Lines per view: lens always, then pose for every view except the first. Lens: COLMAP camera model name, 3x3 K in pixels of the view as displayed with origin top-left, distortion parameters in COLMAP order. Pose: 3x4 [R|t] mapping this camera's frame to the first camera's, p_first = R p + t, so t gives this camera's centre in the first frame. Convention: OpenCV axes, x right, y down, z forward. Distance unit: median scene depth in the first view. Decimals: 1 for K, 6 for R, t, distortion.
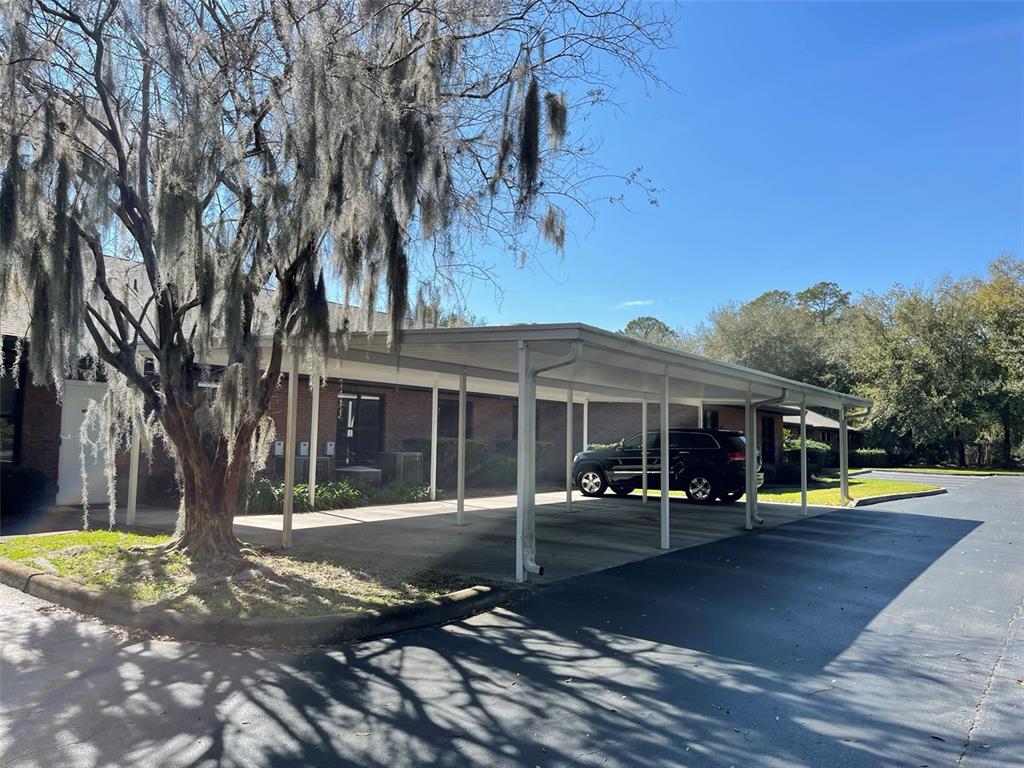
lens RADIAL K [[777.5, 0, 513.3], [0, 777.5, 384.3], [0, 0, 1]] dist [0.006145, -0.001103]
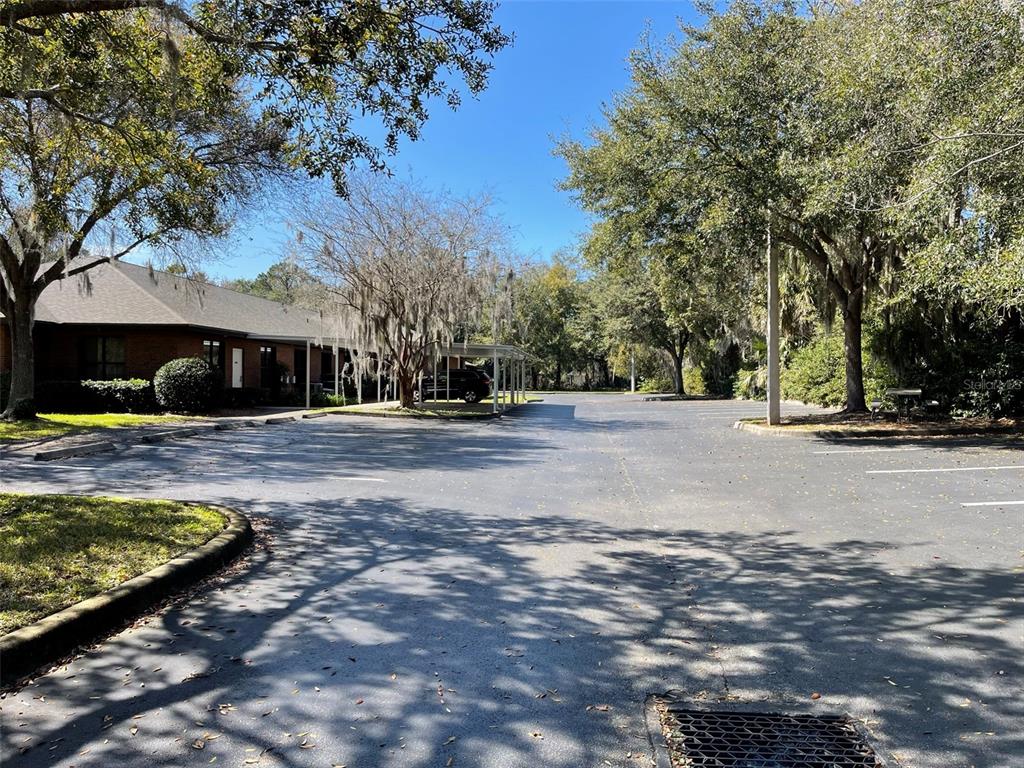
lens RADIAL K [[777.5, 0, 511.7], [0, 777.5, 383.0], [0, 0, 1]] dist [0.006145, -0.001103]
pose [[0.863893, -0.011824, 0.503537, -0.246560], [-0.031587, 0.996485, 0.077592, -0.025304], [-0.502684, -0.082936, 0.860482, -0.309322]]
